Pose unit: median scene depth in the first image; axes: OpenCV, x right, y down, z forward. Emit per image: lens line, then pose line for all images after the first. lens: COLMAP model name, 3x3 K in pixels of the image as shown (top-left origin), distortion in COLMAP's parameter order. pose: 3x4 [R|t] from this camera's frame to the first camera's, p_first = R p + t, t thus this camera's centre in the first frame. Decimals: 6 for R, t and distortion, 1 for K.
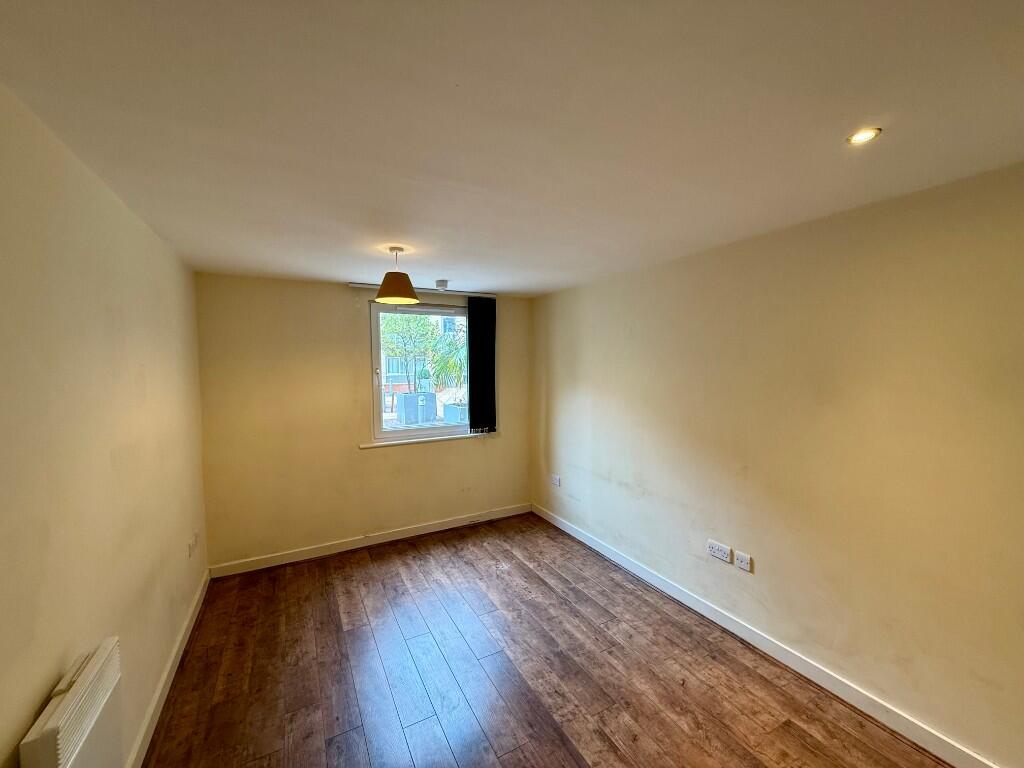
lens RADIAL K [[406.5, 0, 503.1], [0, 406.5, 380.3], [0, 0, 1]] dist [-0.000843, 0.000310]
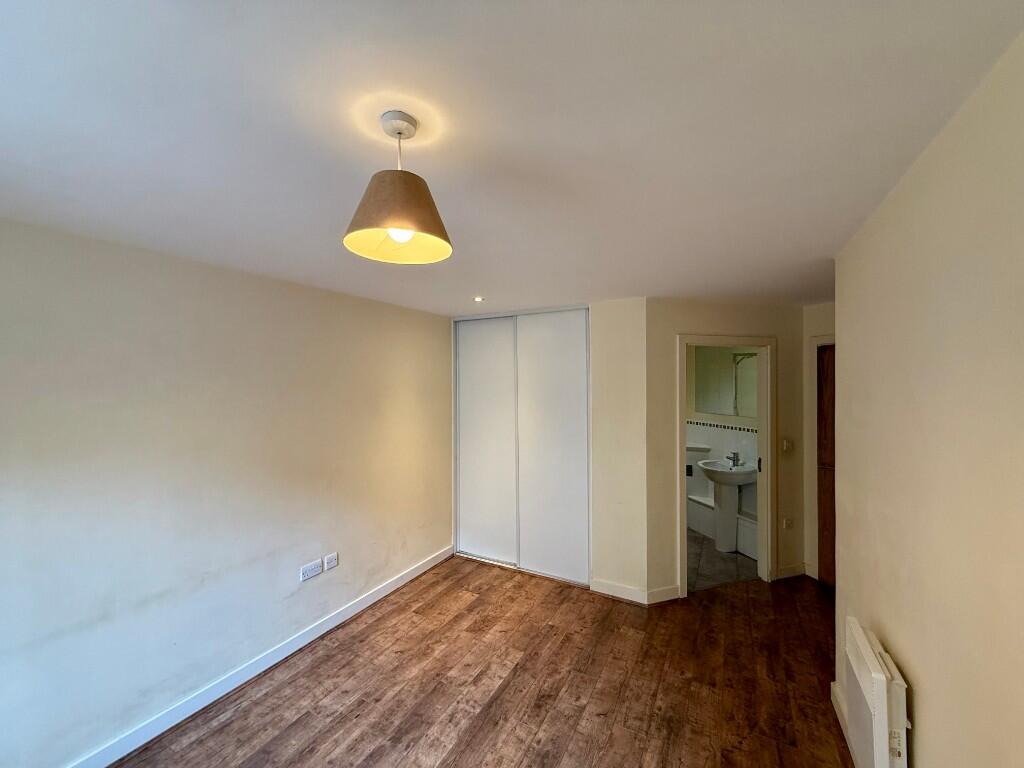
lens RADIAL K [[406.5, 0, 520.9], [0, 406.5, 392.6], [0, 0, 1]] dist [-0.000843, 0.000310]
pose [[-0.571039, -0.010761, 0.820852, -0.761196], [0.040448, 0.998331, 0.041226, -0.073277], [-0.819926, 0.056743, -0.569651, 1.347657]]
